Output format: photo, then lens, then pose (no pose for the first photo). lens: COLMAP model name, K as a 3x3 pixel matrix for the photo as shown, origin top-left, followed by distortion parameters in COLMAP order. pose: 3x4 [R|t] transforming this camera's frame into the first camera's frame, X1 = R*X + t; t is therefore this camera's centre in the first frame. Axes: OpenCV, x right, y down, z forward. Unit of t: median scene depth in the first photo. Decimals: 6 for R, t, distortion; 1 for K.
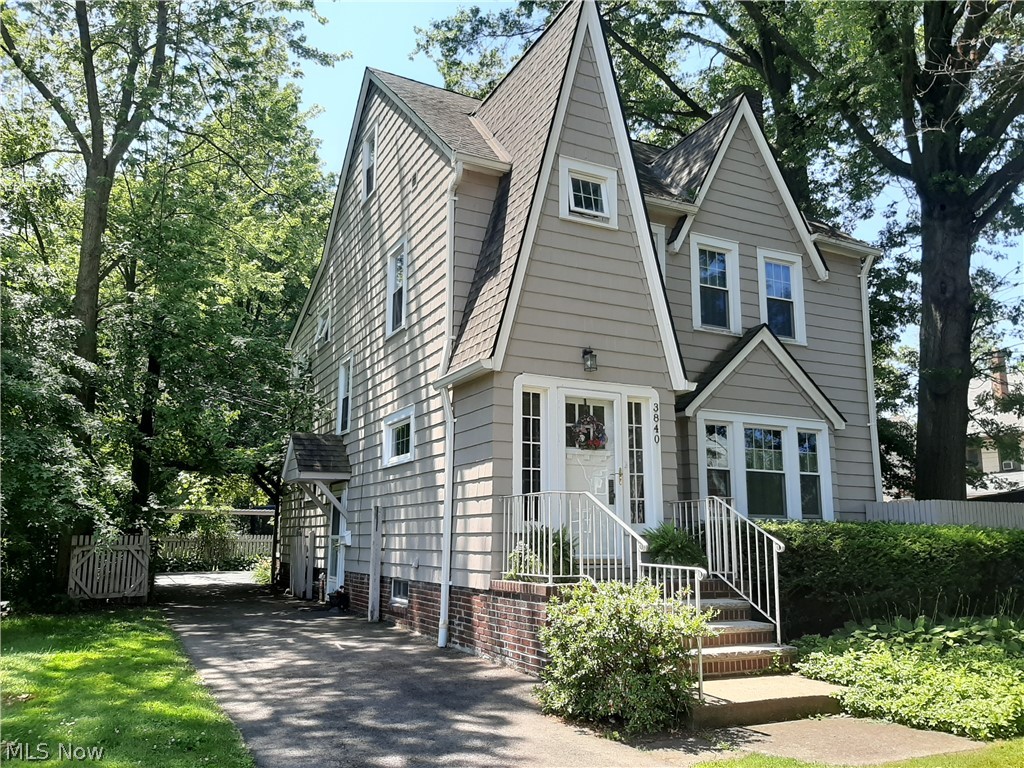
lens RADIAL K [[796.1, 0, 512.0], [0, 796.1, 384.0], [0, 0, 1]] dist [0.089432, -0.185355]
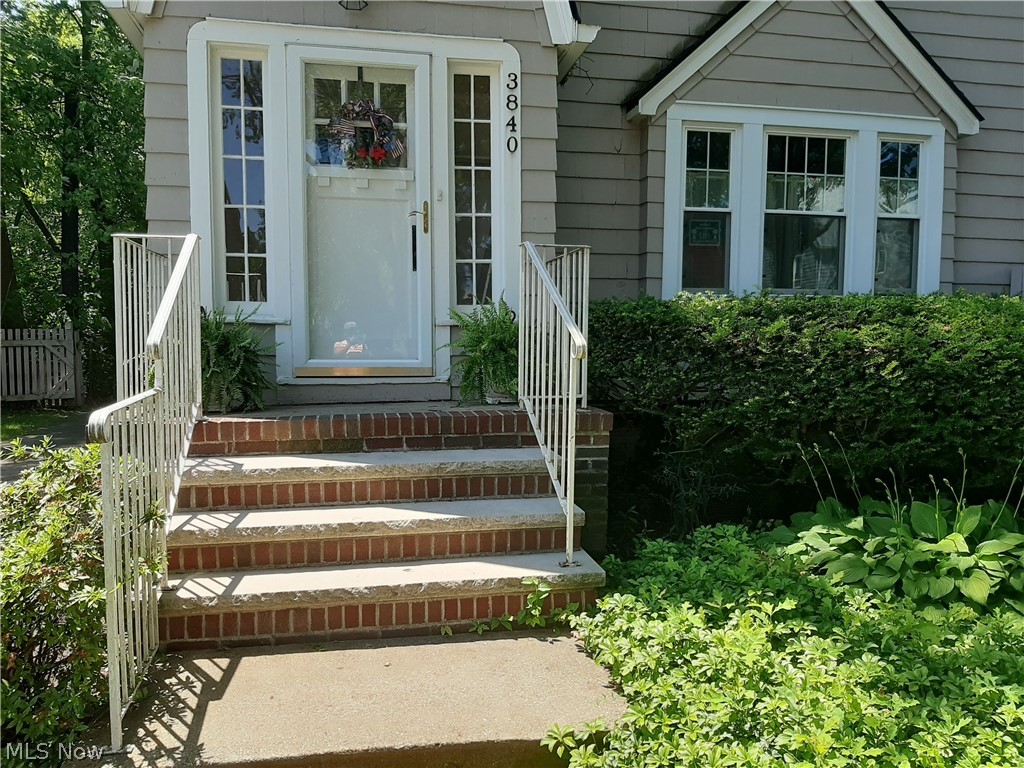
lens RADIAL K [[796.1, 0, 512.0], [0, 796.1, 384.0], [0, 0, 1]] dist [0.089432, -0.185355]
pose [[0.965651, 0.014526, -0.259435, 0.325324], [0.050846, 0.968571, 0.243485, 0.094415], [0.254818, -0.248312, 0.934564, 0.474875]]
